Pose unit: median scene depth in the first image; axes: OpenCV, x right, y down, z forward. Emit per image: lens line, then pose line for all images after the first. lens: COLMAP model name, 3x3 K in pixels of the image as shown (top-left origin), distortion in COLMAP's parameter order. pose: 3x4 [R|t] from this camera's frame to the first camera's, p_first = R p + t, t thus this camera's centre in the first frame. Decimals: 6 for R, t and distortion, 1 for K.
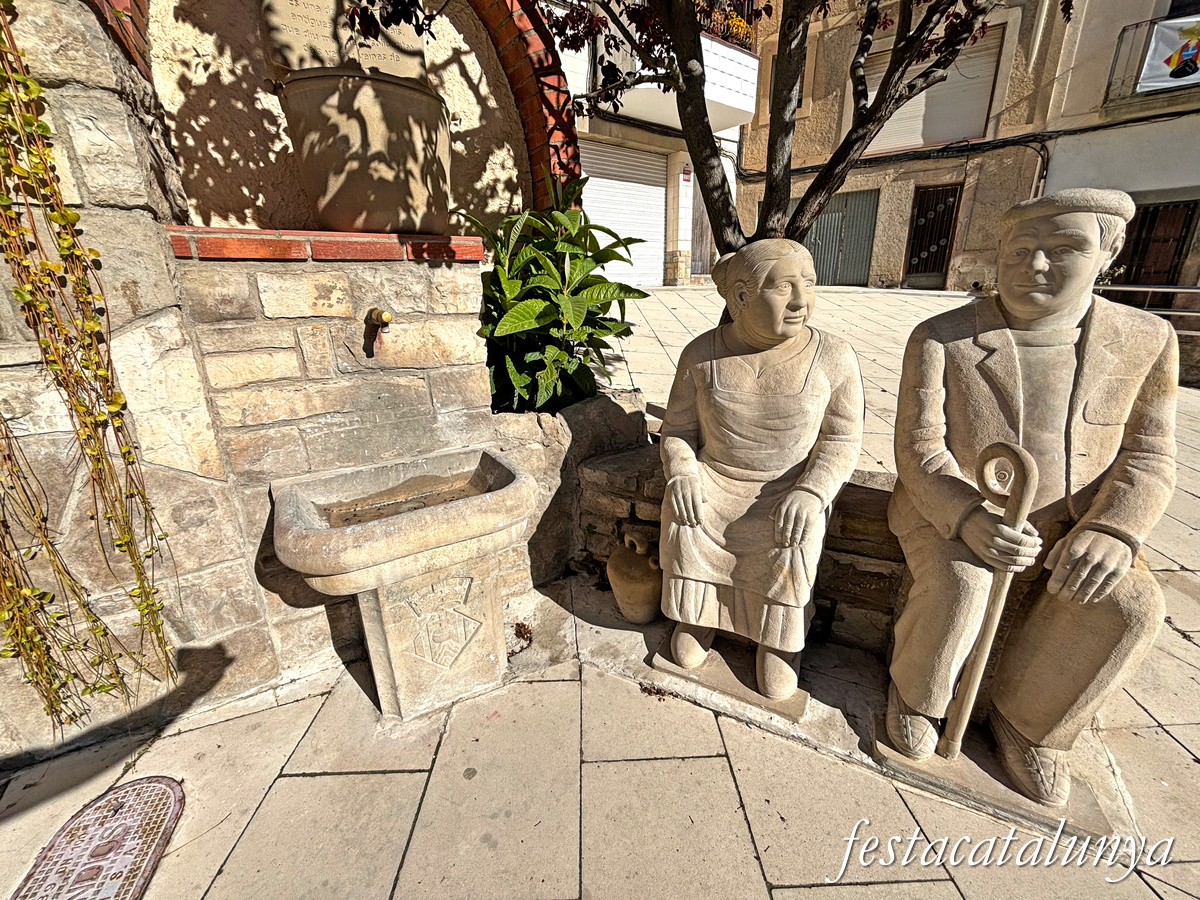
lens RADIAL K [[479.8, 0, 604.4], [0, 479.8, 447.7], [0, 0, 1]] dist [0.003353, 0.000036]
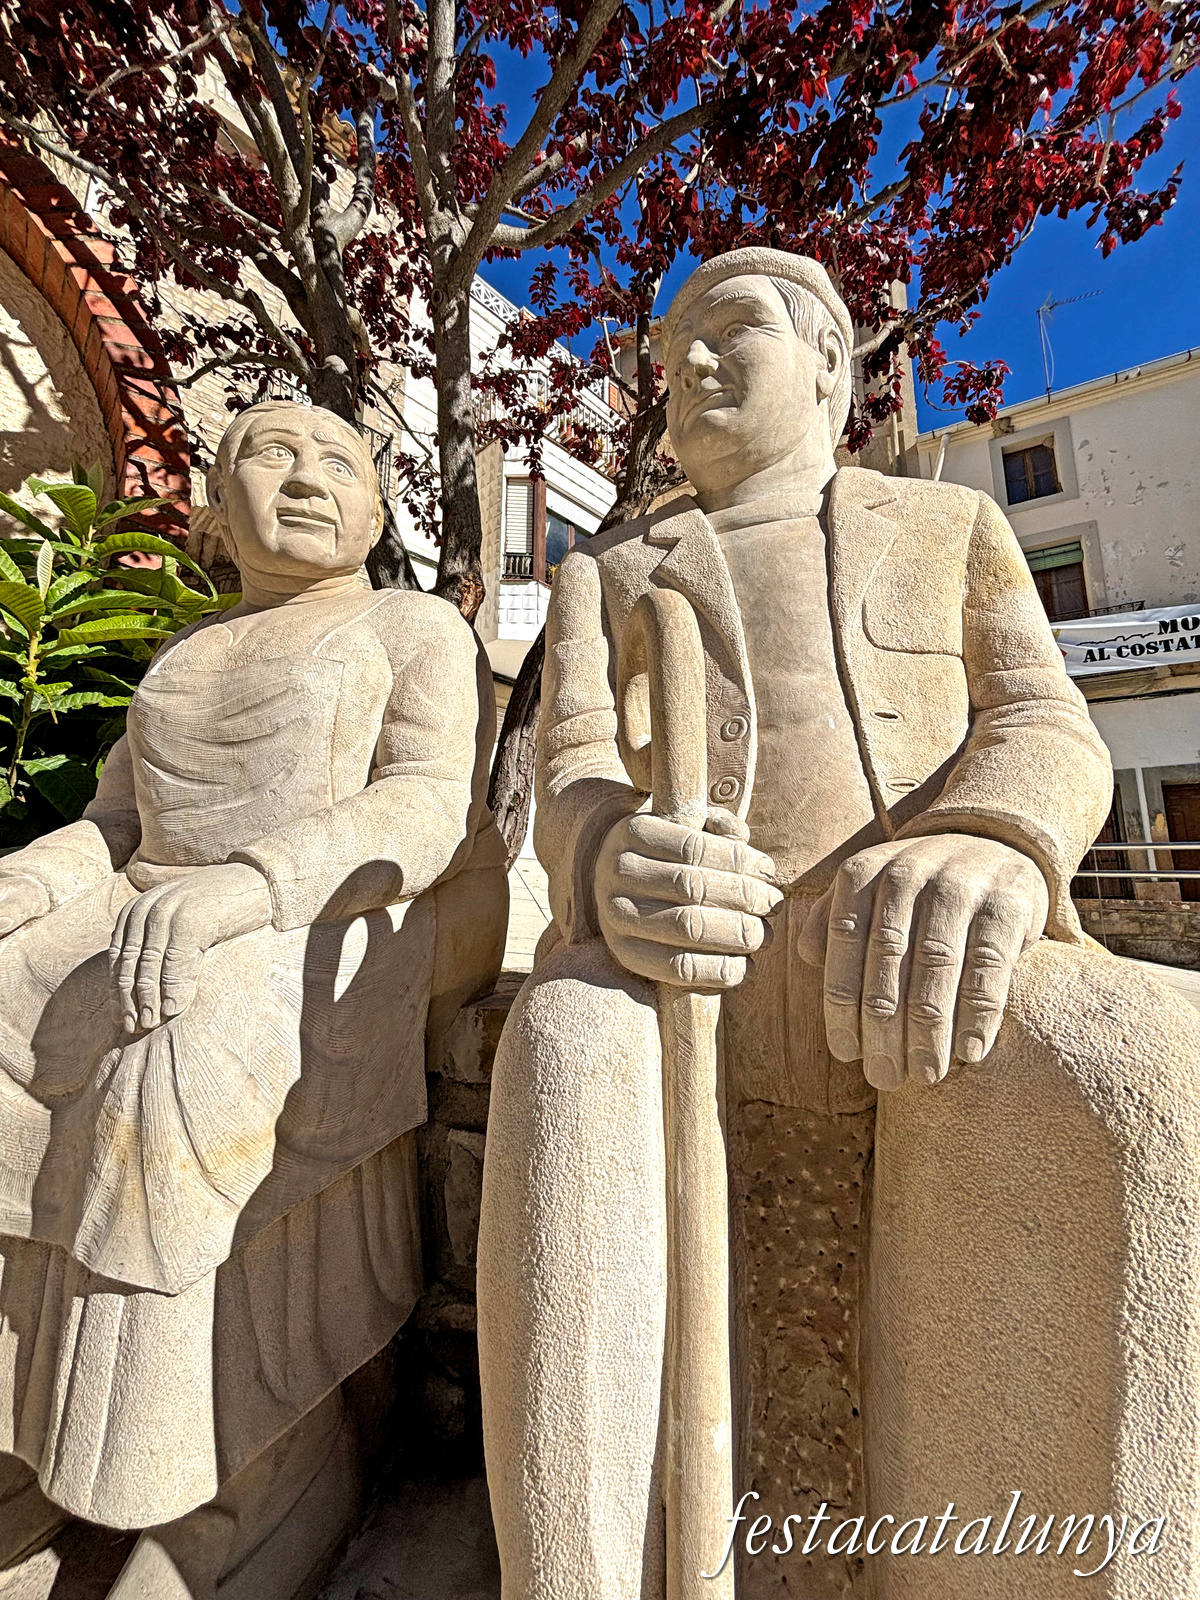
lens RADIAL K [[638.2, 0, 628.0], [0, 638.2, 814.5], [0, 0, 1]] dist [-0.009146, 0.000025]
pose [[0.986884, 0.050171, 0.153435, 0.528128], [0.027552, 0.884182, -0.466330, 0.237503], [-0.159061, 0.464441, 0.871203, 0.462247]]
